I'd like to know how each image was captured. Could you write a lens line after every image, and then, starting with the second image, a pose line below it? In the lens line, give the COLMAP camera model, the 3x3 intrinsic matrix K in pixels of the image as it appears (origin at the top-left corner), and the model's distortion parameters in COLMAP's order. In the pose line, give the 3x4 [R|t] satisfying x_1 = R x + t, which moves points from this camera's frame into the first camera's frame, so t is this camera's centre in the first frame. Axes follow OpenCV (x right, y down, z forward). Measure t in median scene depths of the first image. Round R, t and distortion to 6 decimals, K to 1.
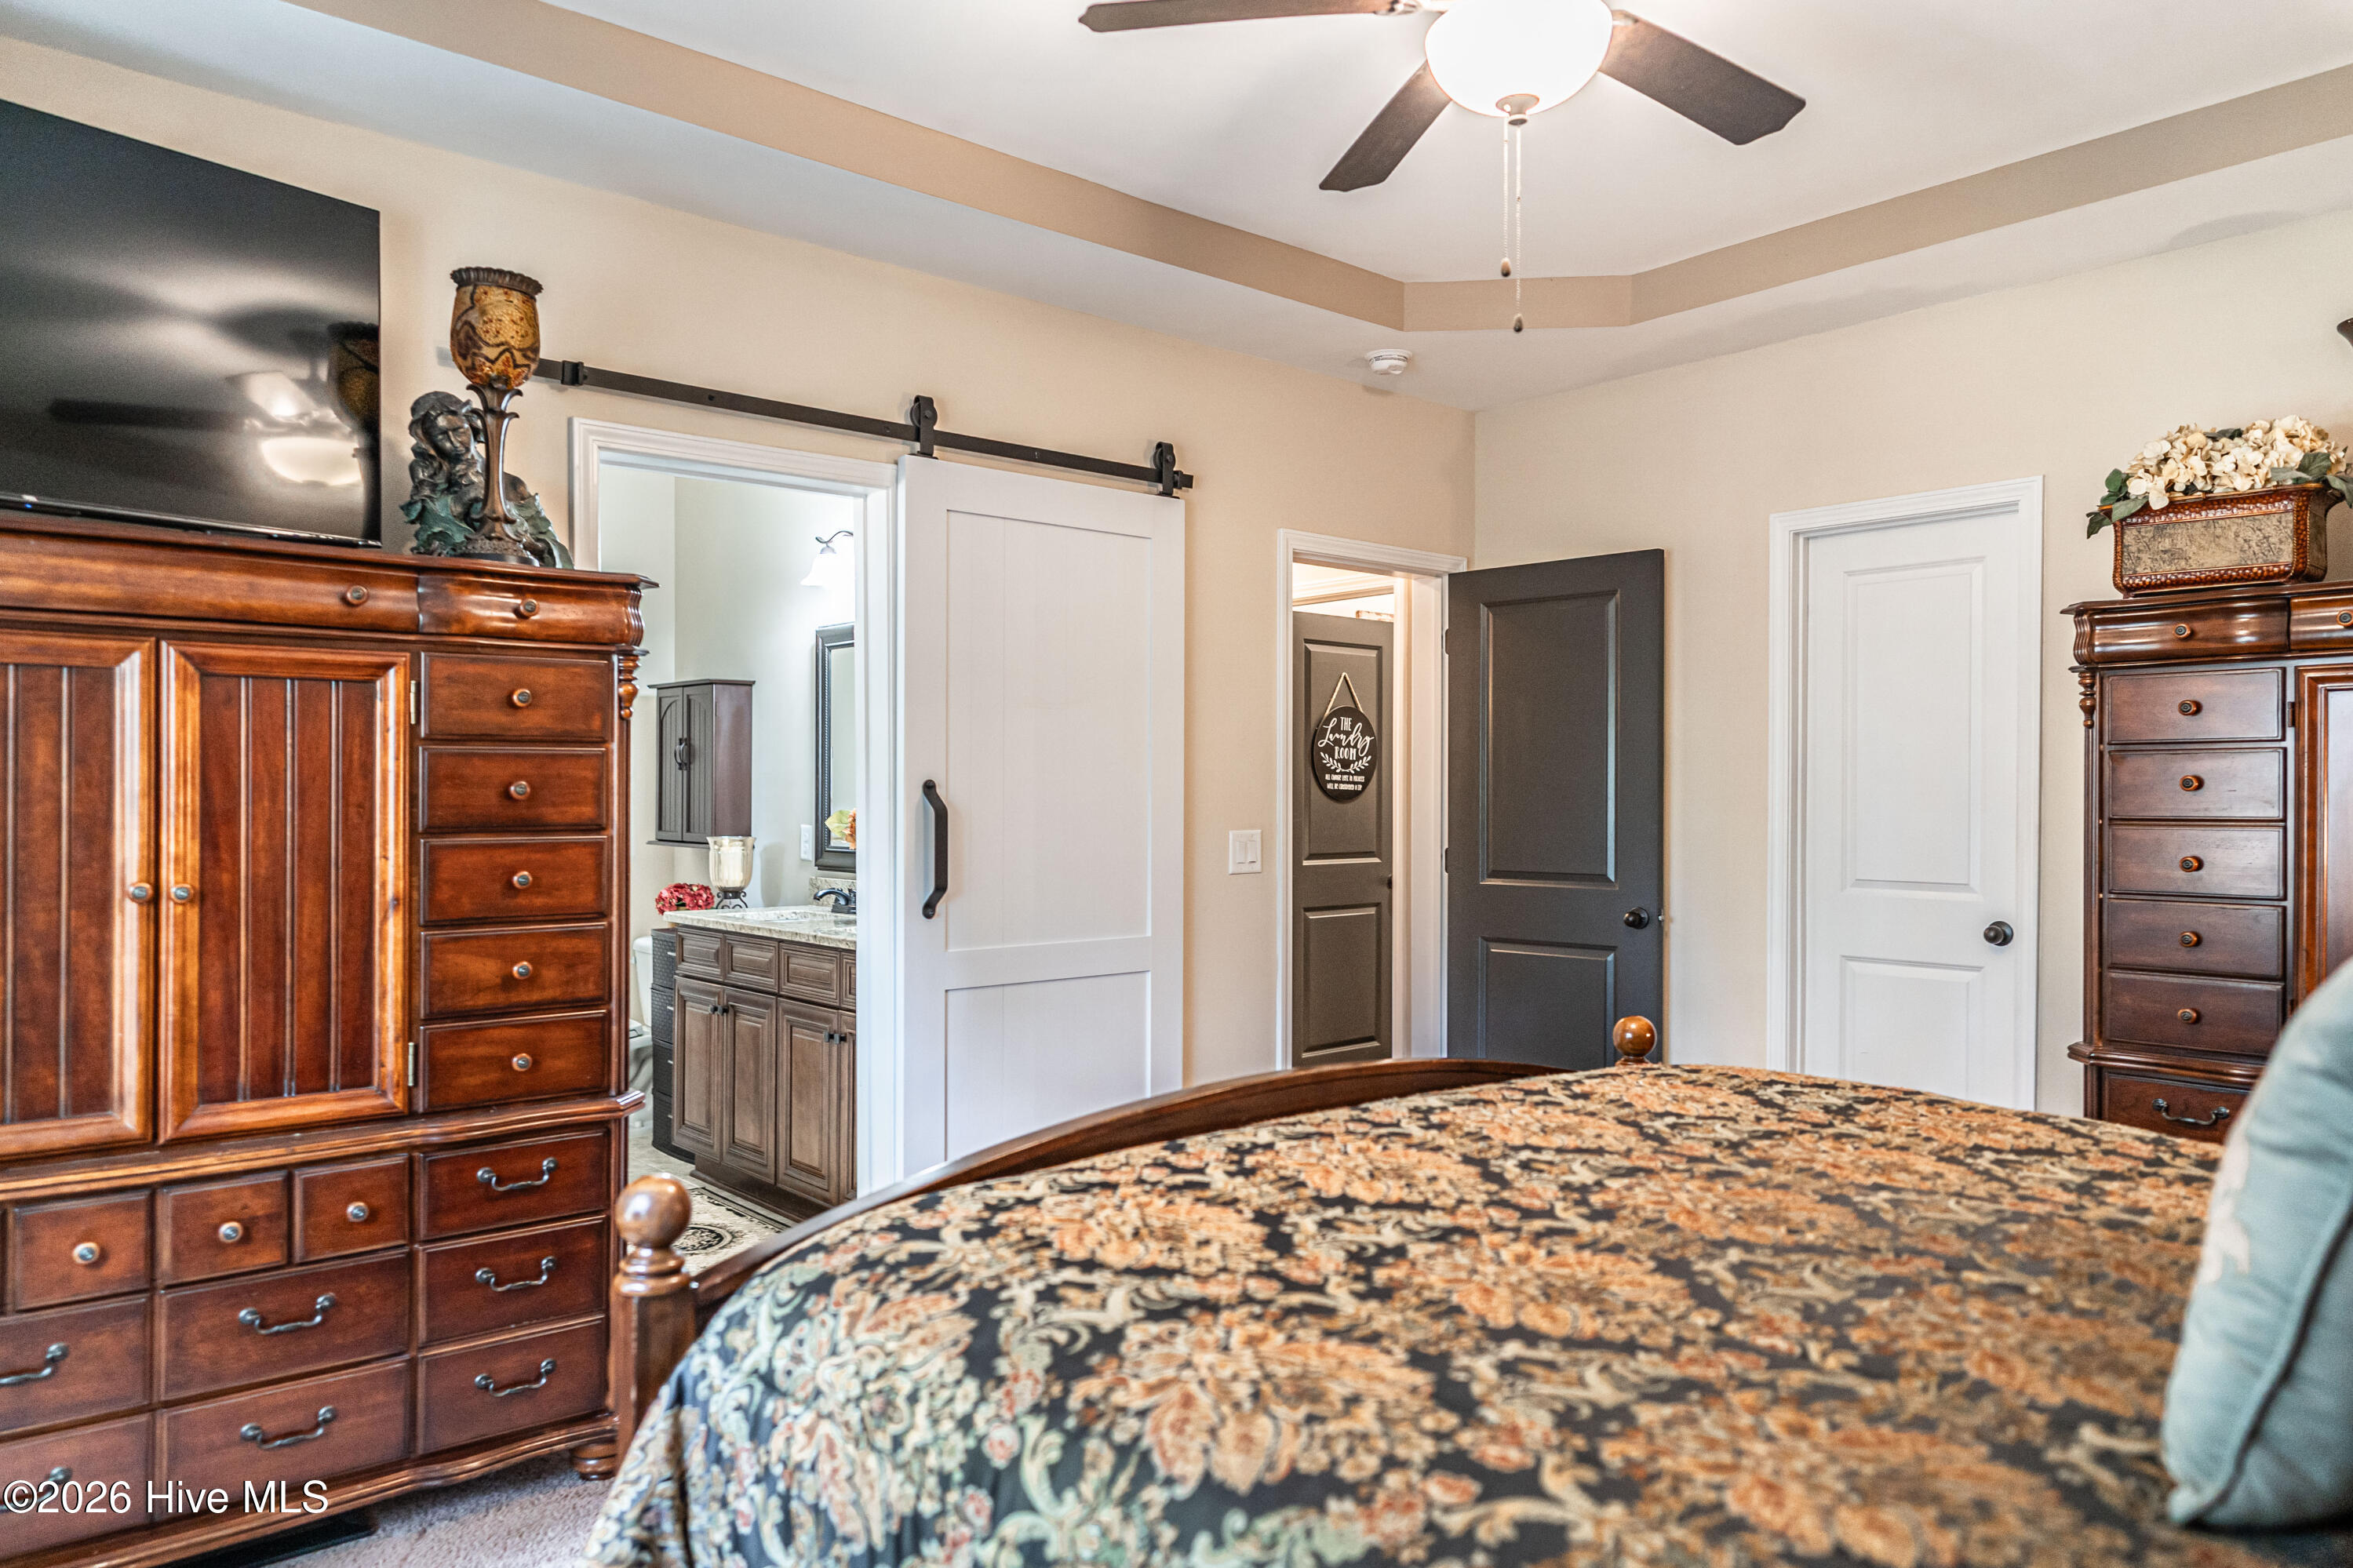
lens RADIAL K [[1560.9, 0, 1169.1], [0, 1560.9, 802.7], [0, 0, 1]] dist [-0.016287, 0.006244]
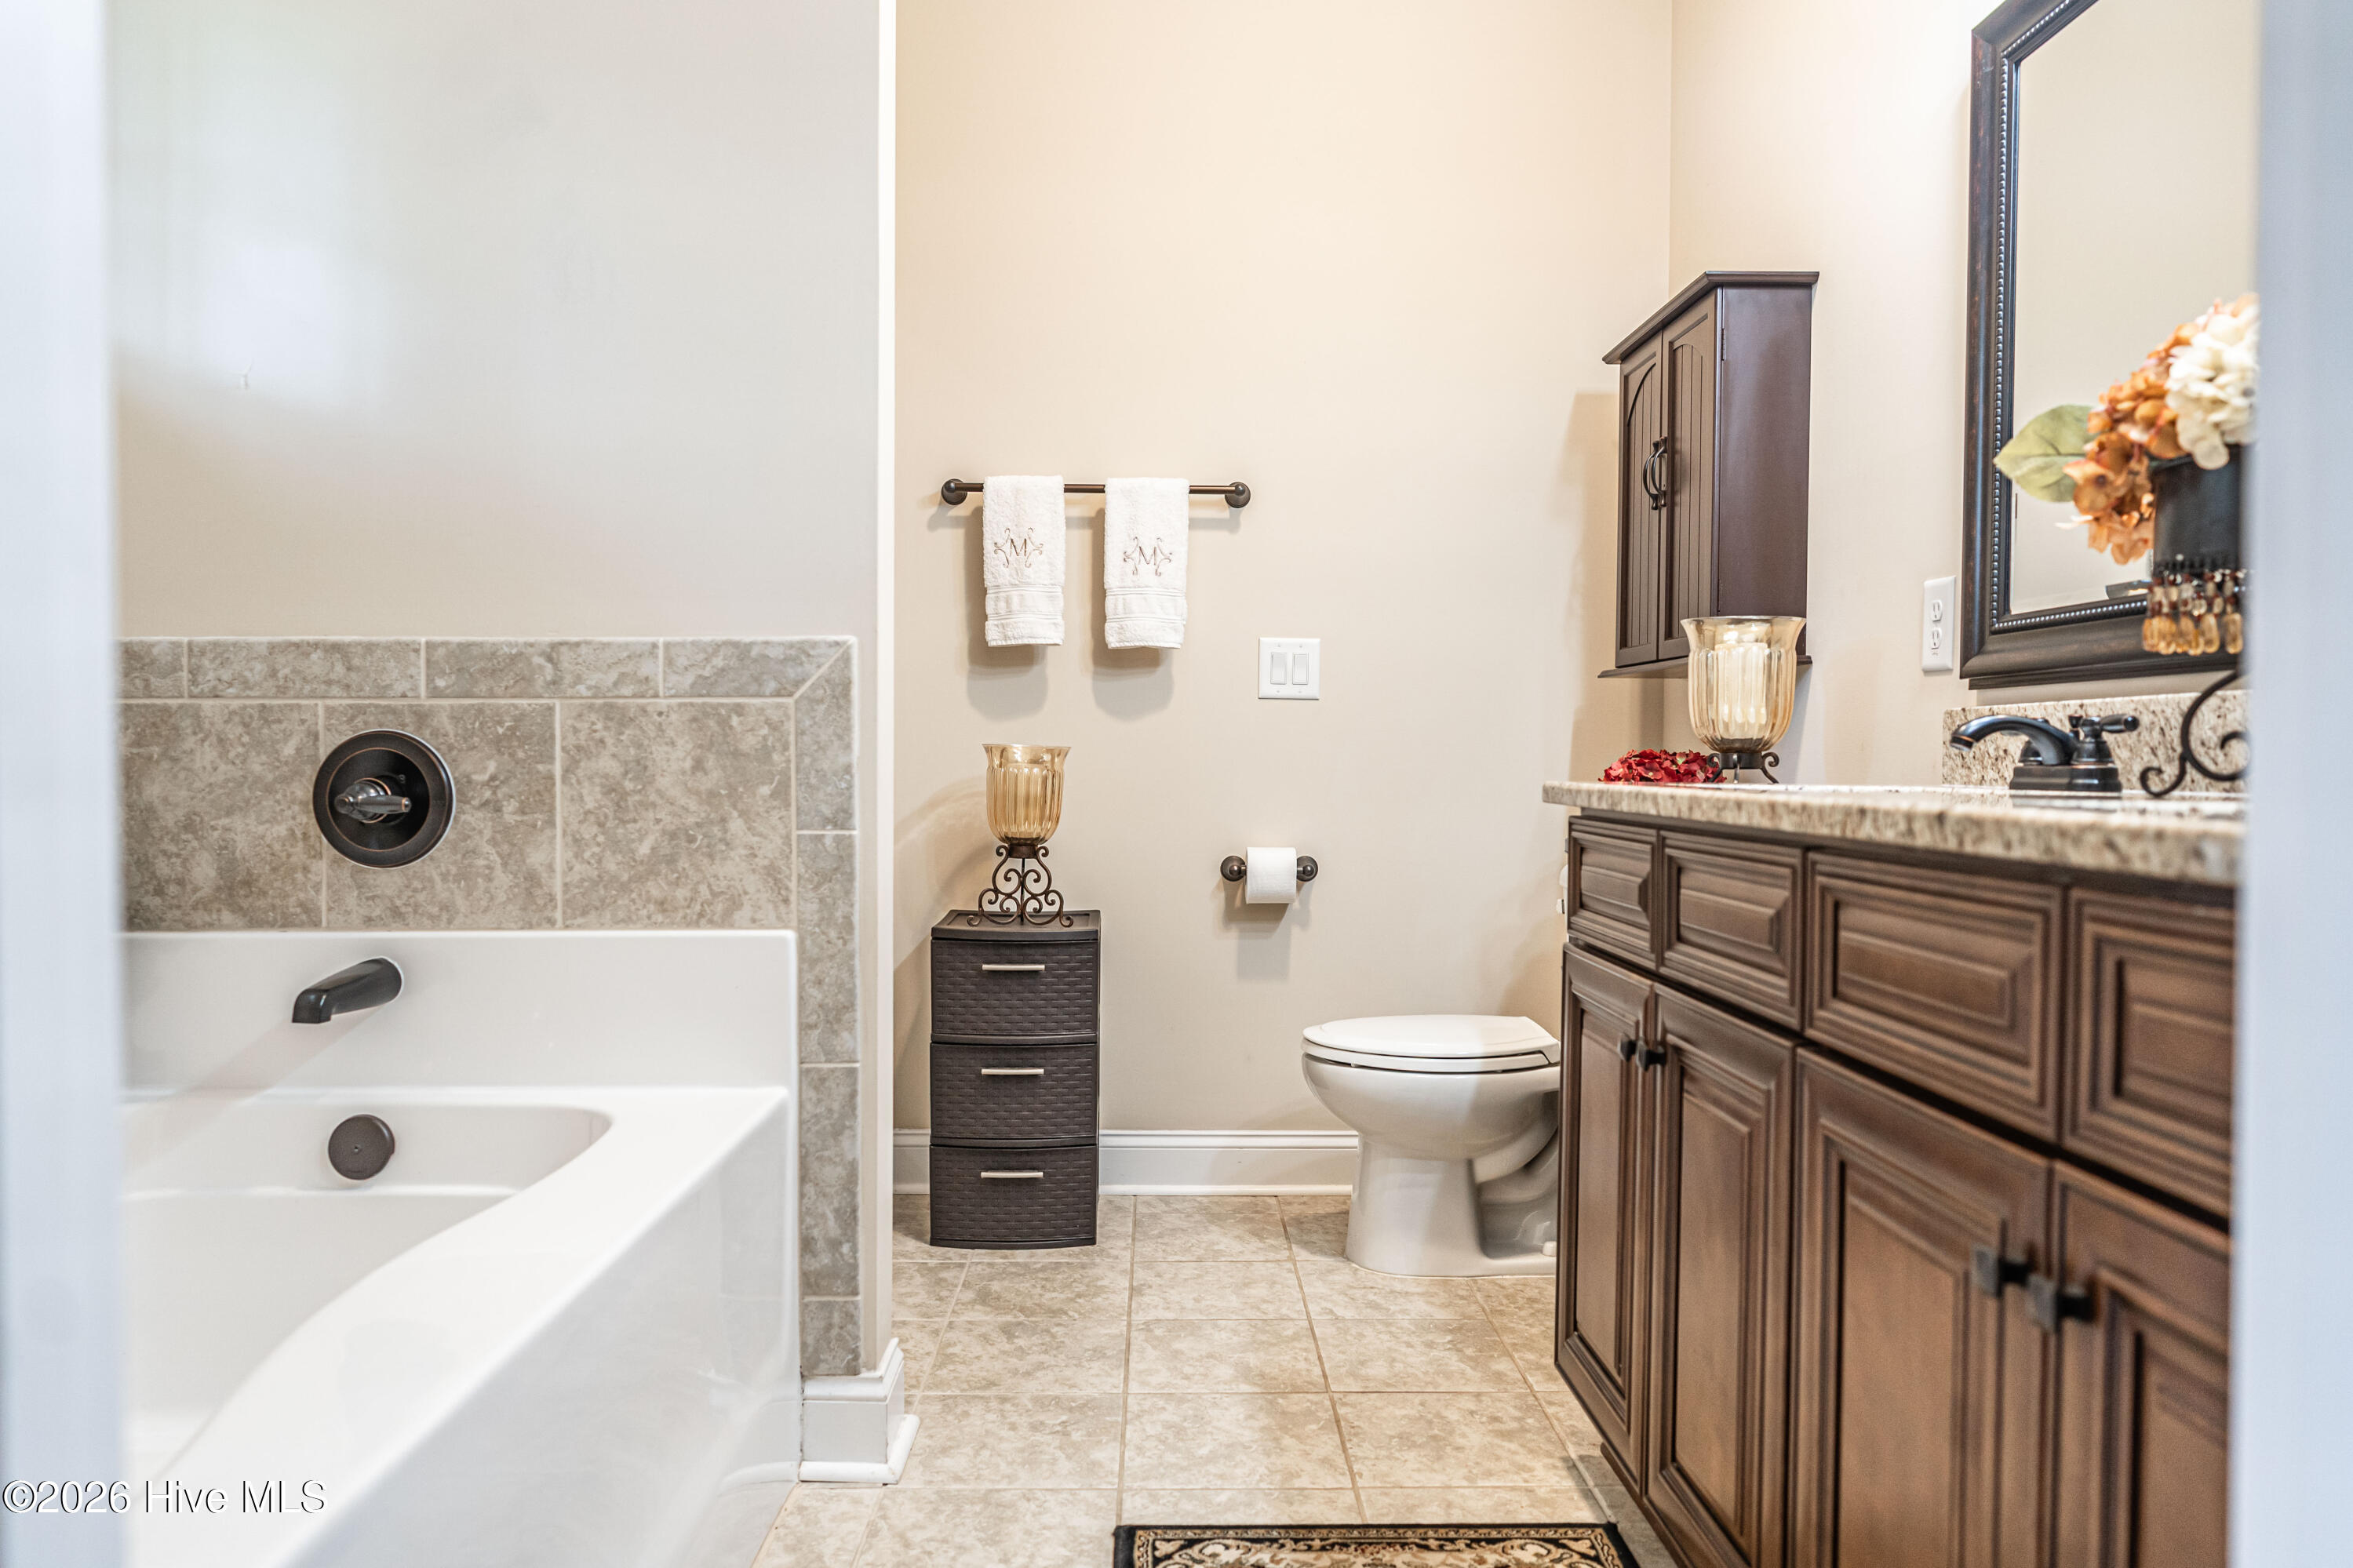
lens RADIAL K [[1560.9, 0, 1169.1], [0, 1560.9, 802.7], [0, 0, 1]] dist [-0.016287, 0.006244]
pose [[0.761911, 0.014423, -0.647521, -0.139341], [0.000074, 0.999750, 0.022356, 0.066300], [0.647681, -0.017081, 0.761720, 0.633664]]
